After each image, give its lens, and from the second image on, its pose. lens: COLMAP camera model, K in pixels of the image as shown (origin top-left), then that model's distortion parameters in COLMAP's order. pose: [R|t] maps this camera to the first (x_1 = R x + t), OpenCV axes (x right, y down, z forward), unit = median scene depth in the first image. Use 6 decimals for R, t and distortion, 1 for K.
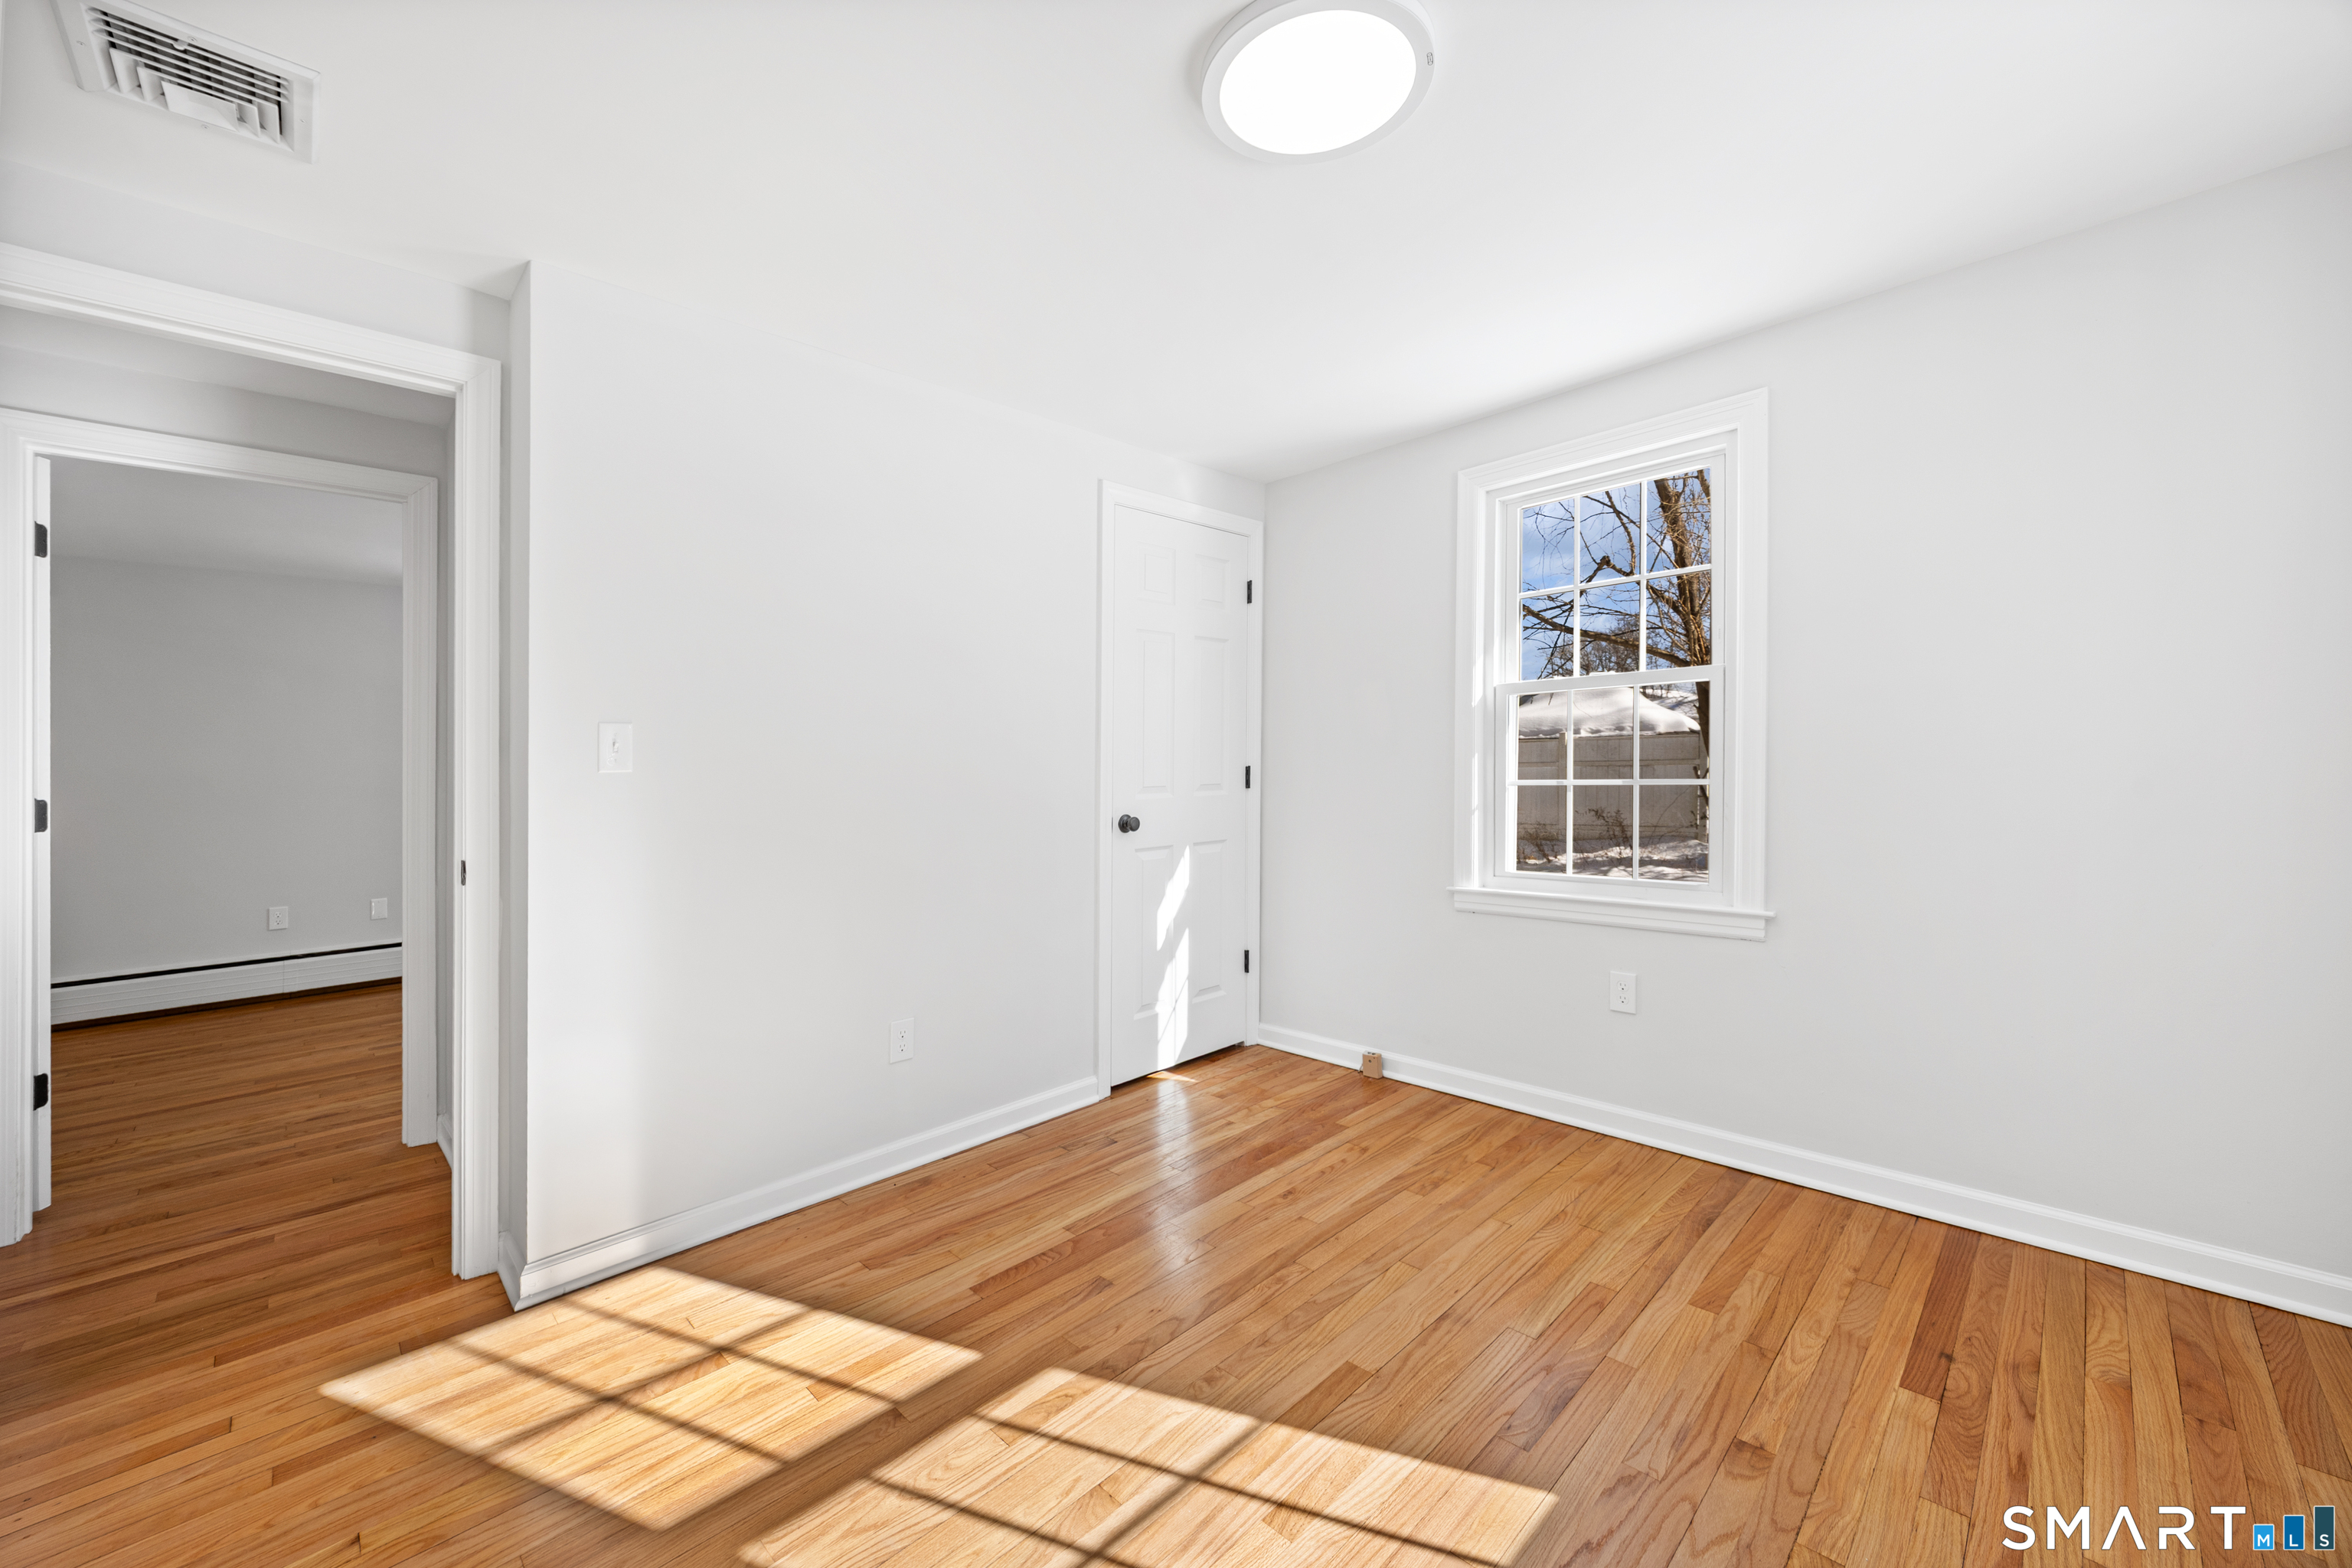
lens RADIAL K [[917.3, 0, 1184.9], [0, 917.3, 786.1], [0, 0, 1]] dist [-0.002241, -0.000114]
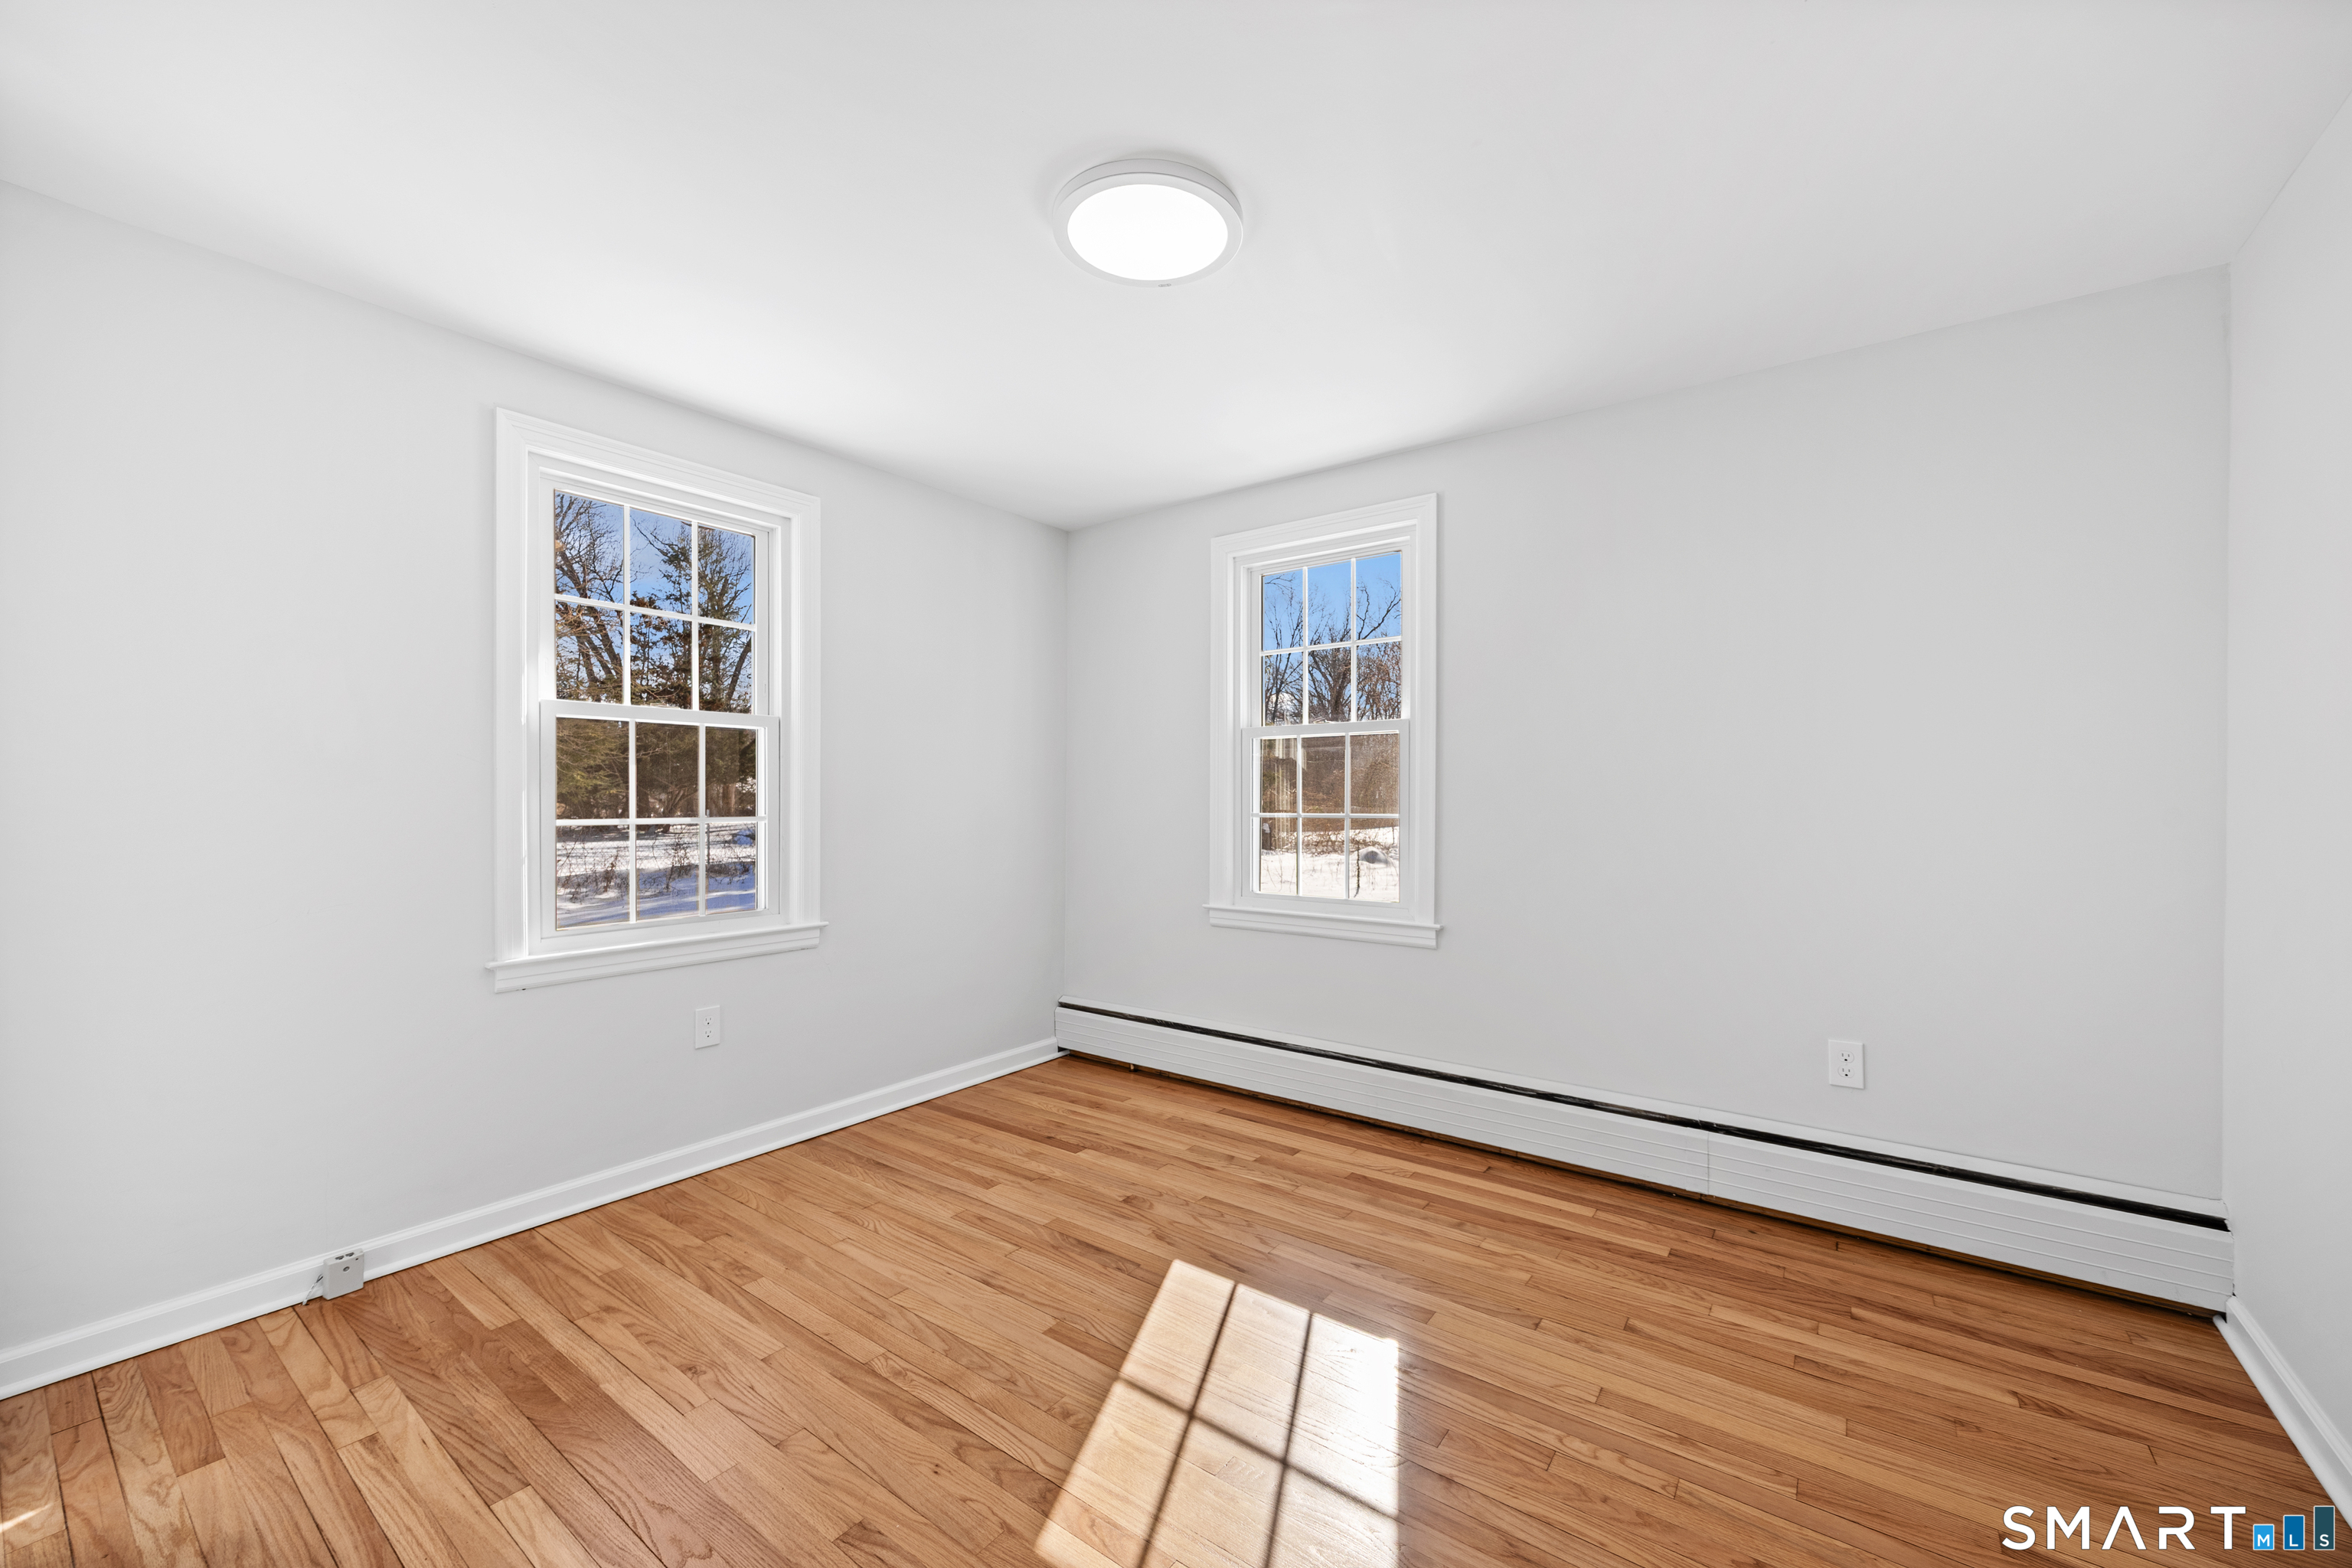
lens RADIAL K [[917.3, 0, 1179.7], [0, 917.3, 794.1], [0, 0, 1]] dist [-0.002241, -0.000114]
pose [[-0.146070, 0.019356, 0.989085, -0.752973], [0.016983, 0.999710, -0.017056, -0.009028], [-0.989128, 0.014306, -0.146356, 0.764620]]
